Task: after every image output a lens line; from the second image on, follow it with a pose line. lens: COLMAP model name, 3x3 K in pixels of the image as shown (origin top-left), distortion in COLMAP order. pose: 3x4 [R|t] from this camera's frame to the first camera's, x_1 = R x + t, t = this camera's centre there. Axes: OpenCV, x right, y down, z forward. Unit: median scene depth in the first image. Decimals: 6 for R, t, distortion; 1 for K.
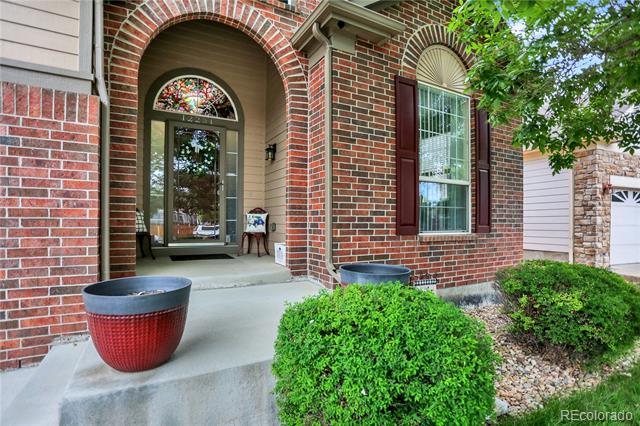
lens RADIAL K [[332.2, 0, 315.3], [0, 332.2, 213.0], [0, 0, 1]] dist [-0.046789, 0.000796]
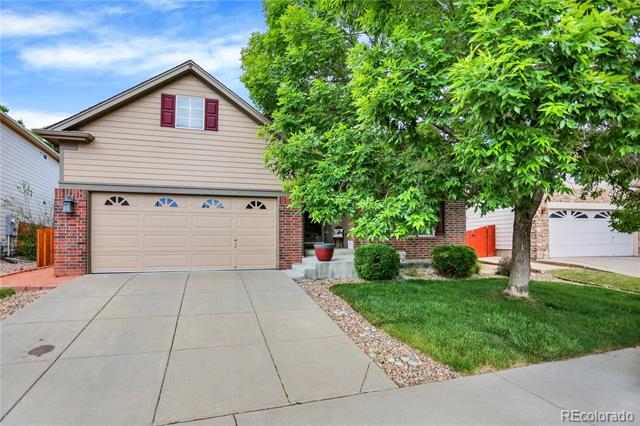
lens RADIAL K [[347.8, 0, 320.0], [0, 347.8, 213.0], [0, 0, 1]] dist [-0.001263, 0.000247]
pose [[0.988395, -0.023114, -0.150137, 0.051662], [0.016370, 0.998807, -0.045996, 0.000778], [0.151021, 0.043005, 0.987595, -1.295817]]
